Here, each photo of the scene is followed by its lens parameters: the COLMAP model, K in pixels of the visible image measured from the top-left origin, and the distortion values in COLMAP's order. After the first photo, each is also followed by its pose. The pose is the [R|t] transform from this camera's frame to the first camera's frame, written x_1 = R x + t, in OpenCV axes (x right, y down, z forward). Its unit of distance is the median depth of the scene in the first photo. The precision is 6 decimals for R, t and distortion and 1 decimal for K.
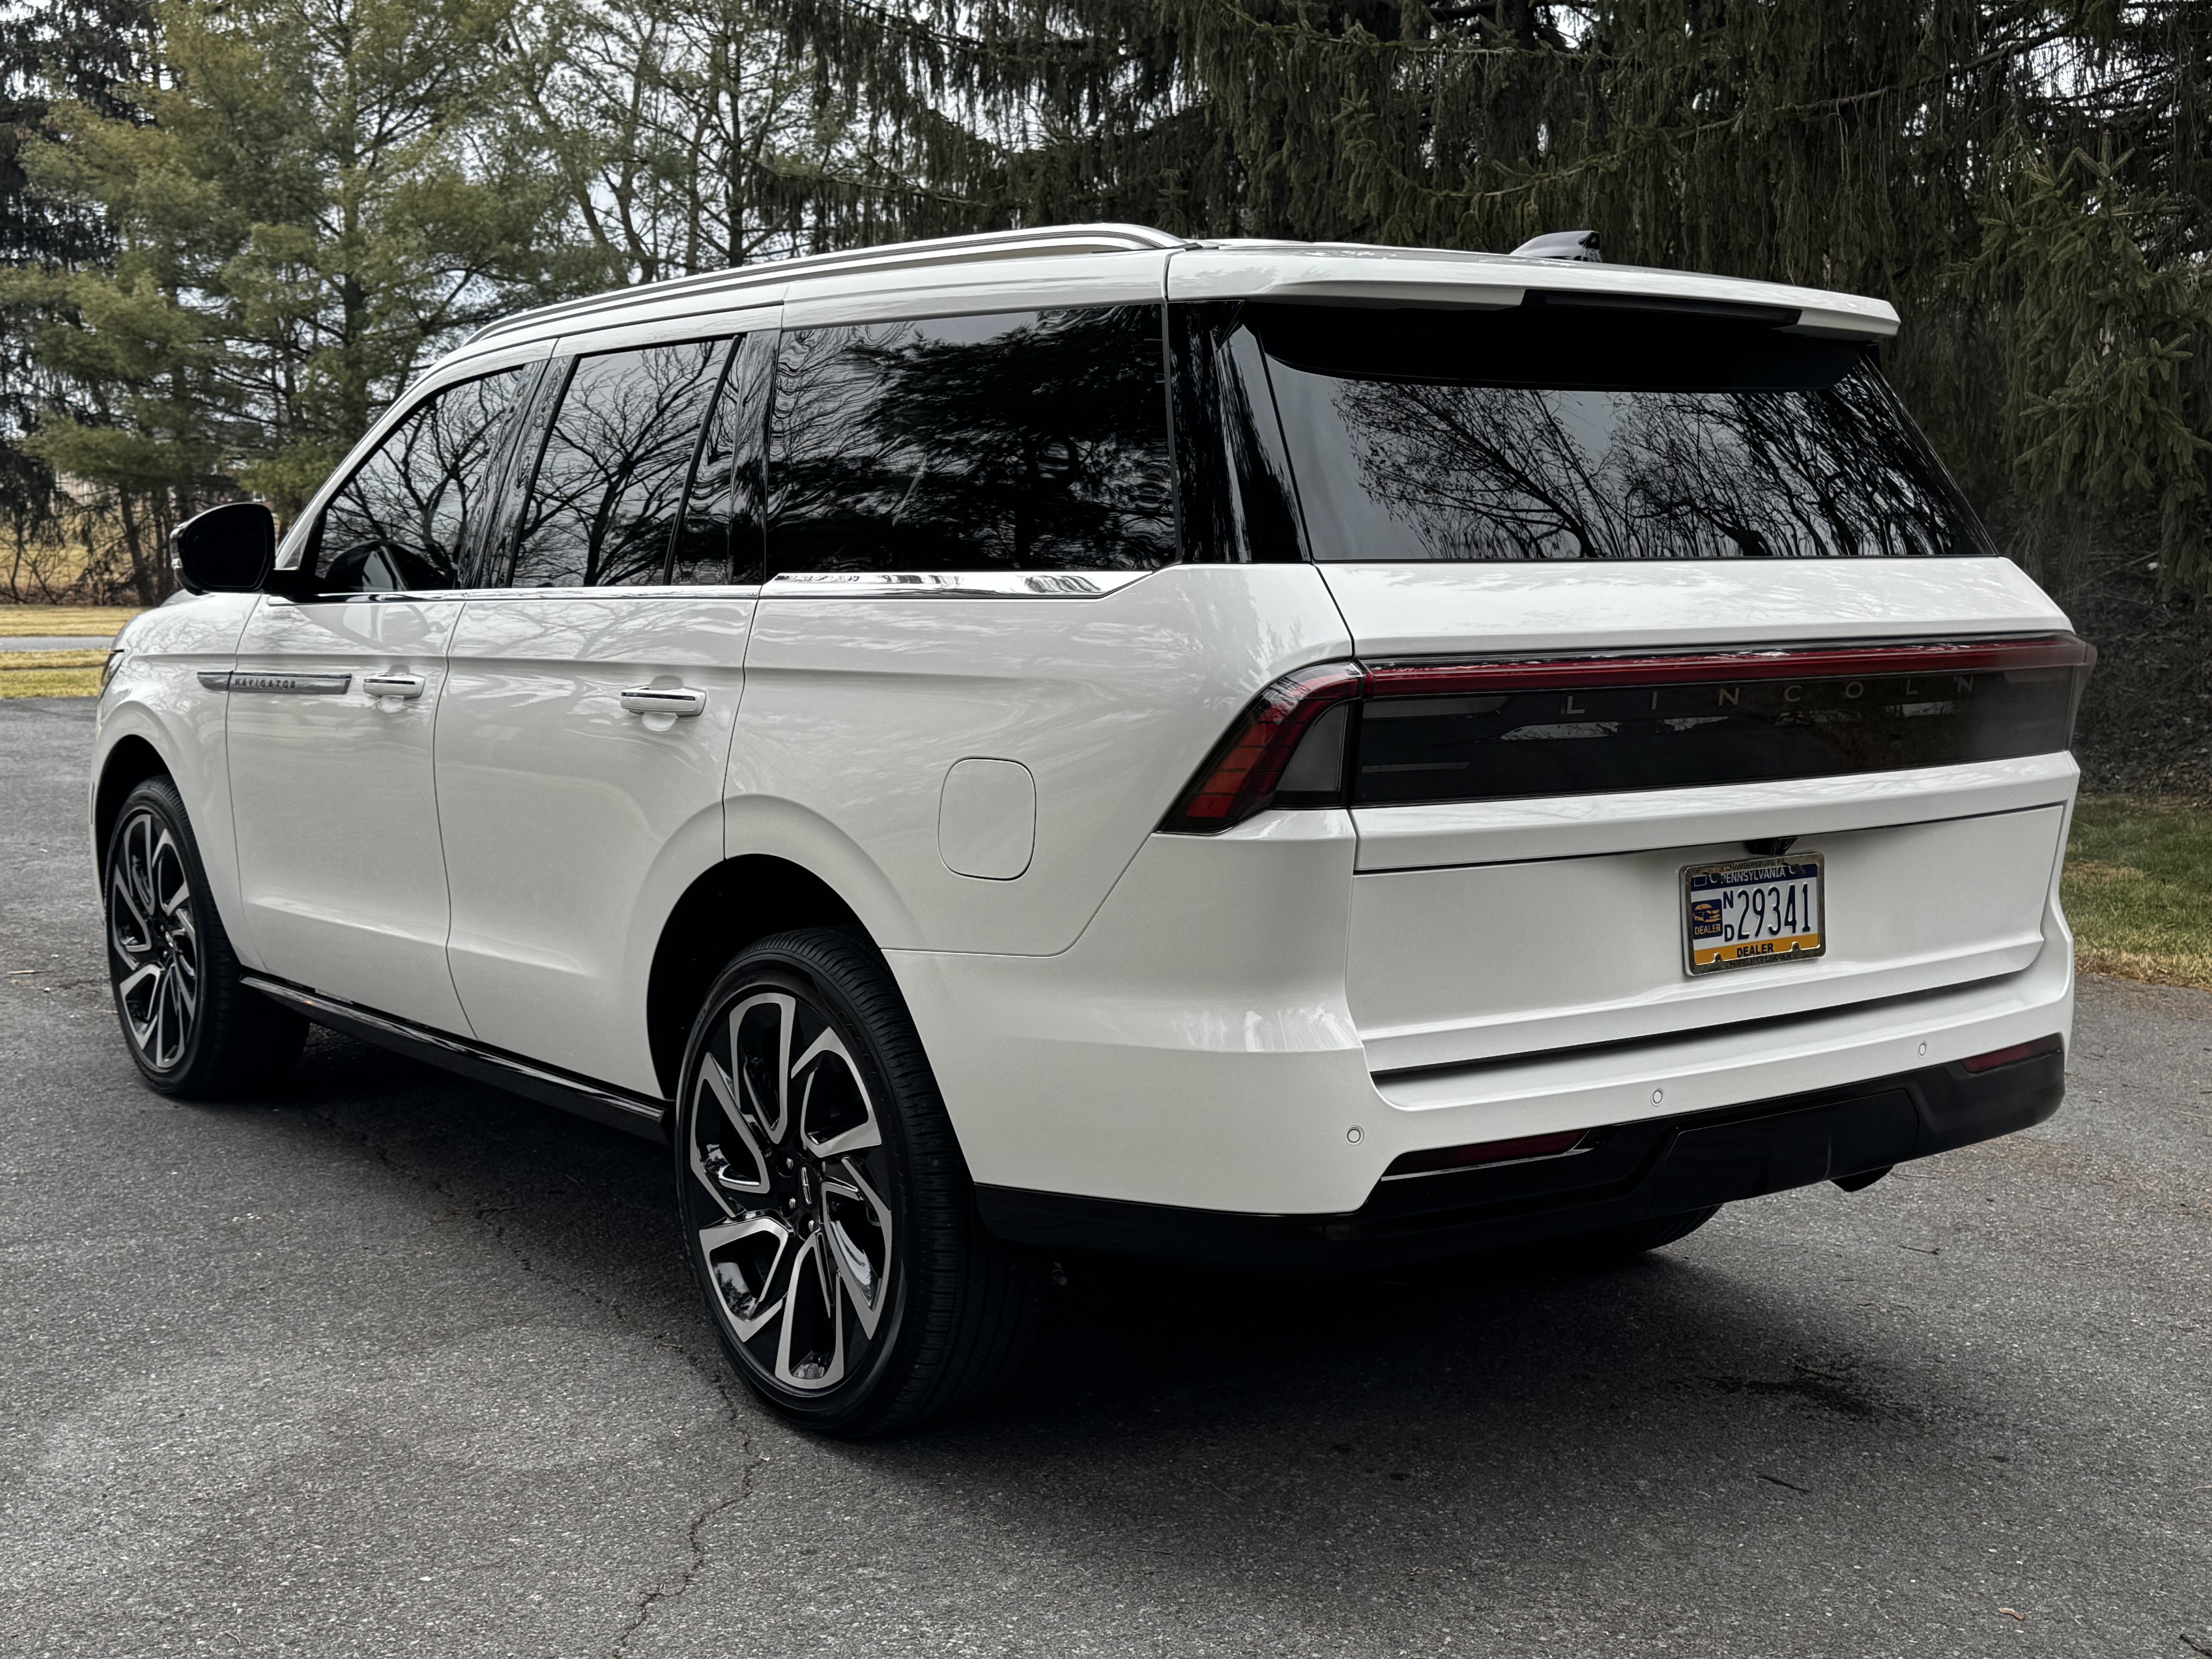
lens RADIAL K [[2615.0, 0, 1106.0], [0, 2615.0, 829.5], [0, 0, 1]] dist [0.196329, -0.438900]
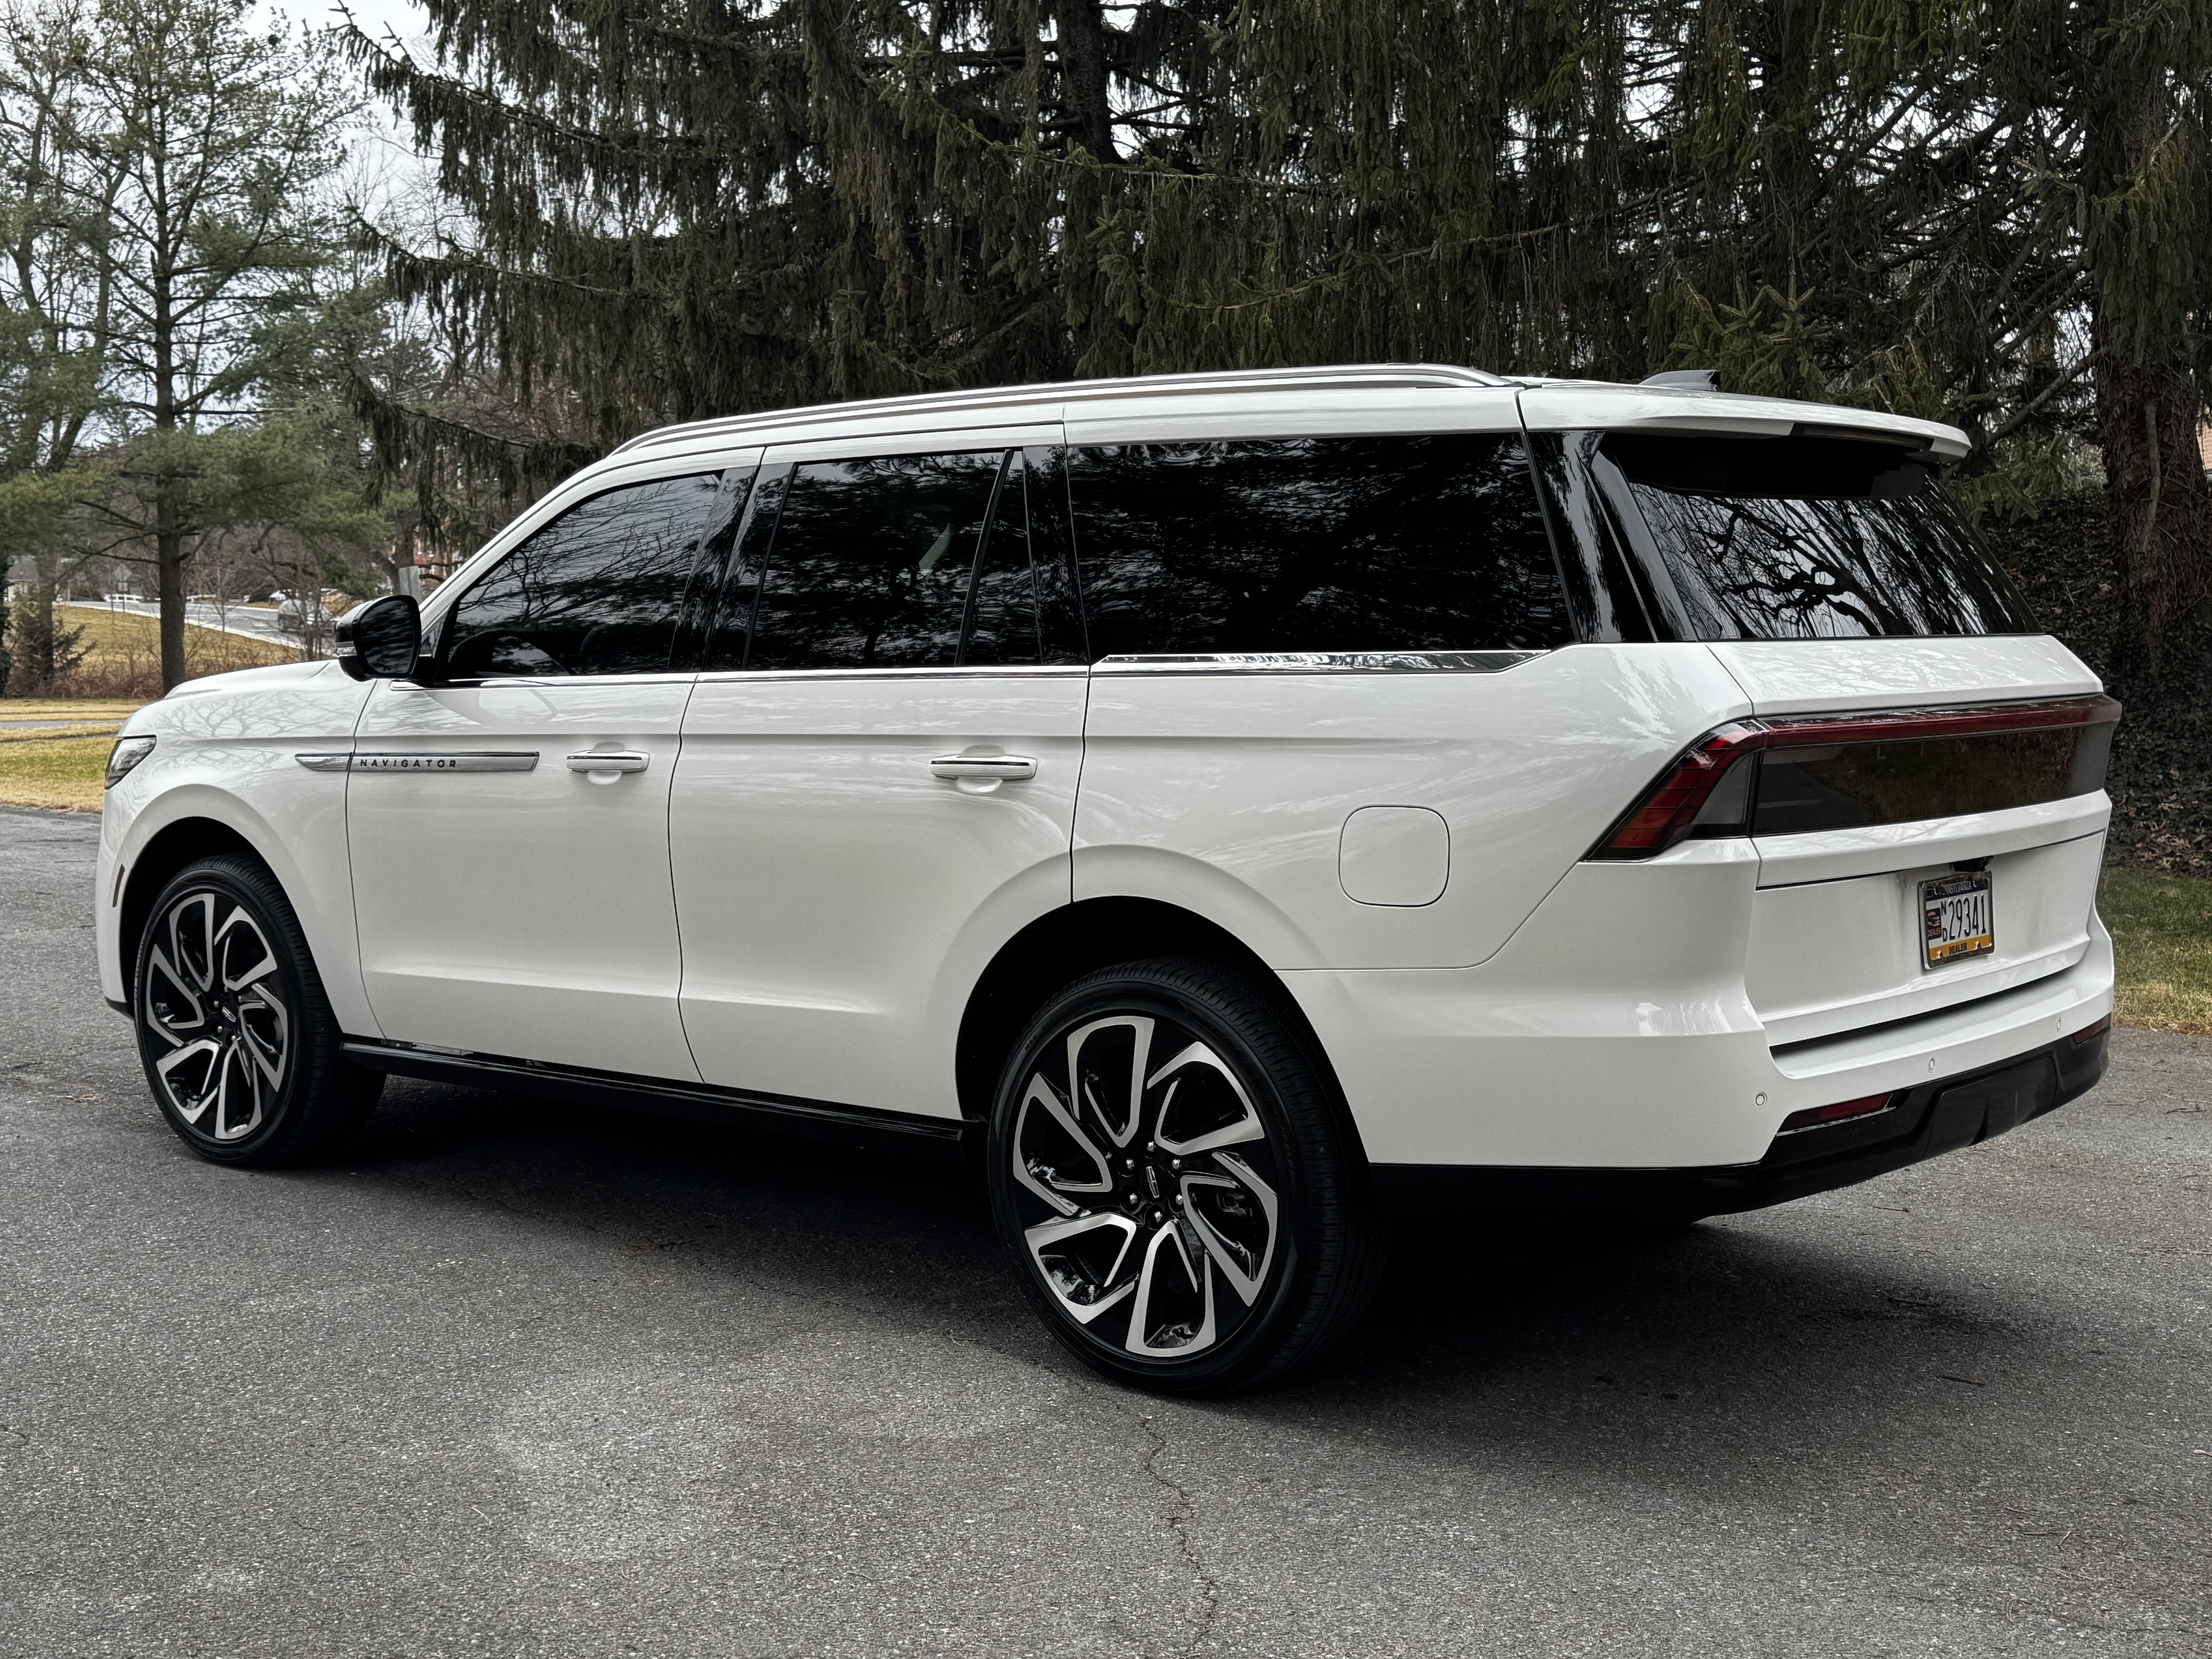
lens RADIAL K [[2615.0, 0, 1106.0], [0, 2615.0, 829.5], [0, 0, 1]] dist [0.196329, -0.438900]
pose [[0.975255, -0.021641, 0.220021, -0.374218], [0.028208, 0.999244, -0.026751, 0.010306], [-0.219276, 0.032296, 0.975128, -0.123690]]
